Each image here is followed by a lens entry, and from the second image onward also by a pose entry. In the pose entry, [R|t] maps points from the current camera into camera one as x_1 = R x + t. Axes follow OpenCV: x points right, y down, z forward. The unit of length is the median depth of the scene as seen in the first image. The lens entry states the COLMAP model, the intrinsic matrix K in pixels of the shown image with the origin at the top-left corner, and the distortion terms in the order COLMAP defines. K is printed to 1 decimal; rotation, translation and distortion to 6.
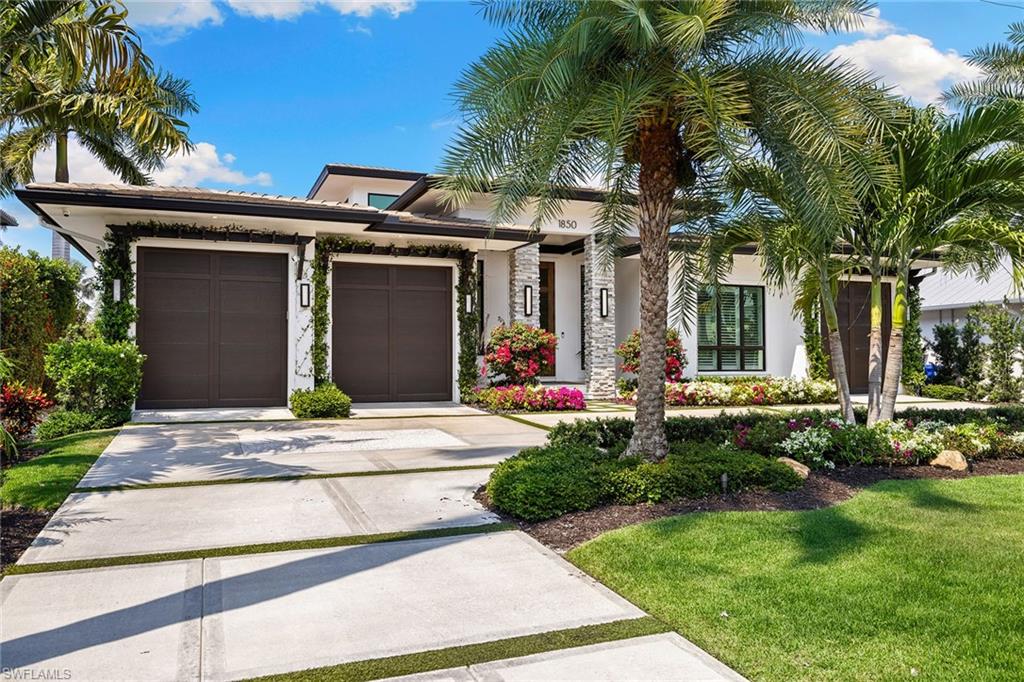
lens RADIAL K [[760.2, 0, 510.5], [0, 760.2, 288.4], [0, 0, 1]] dist [0.011247, 0.003097]
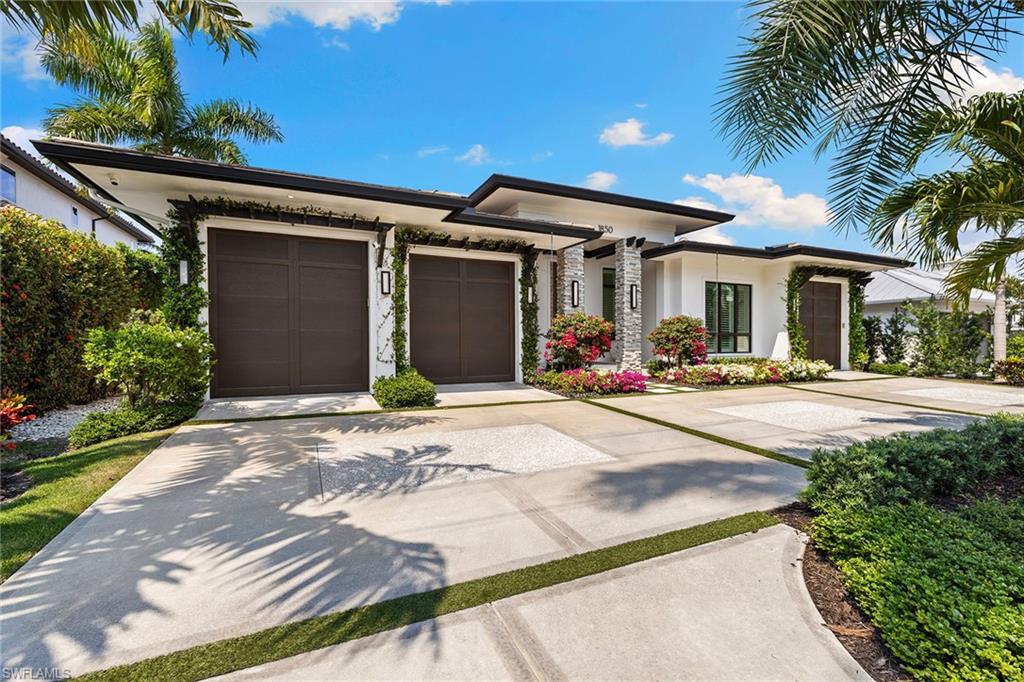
lens RADIAL K [[440.4, 0, 509.7], [0, 440.4, 321.8], [0, 0, 1]] dist [0.001338, 0.000082]
pose [[0.998461, 0.002799, 0.055391, -0.129593], [-0.005695, 0.998621, 0.052195, 0.027729], [-0.055168, -0.052430, 0.997100, 0.379941]]
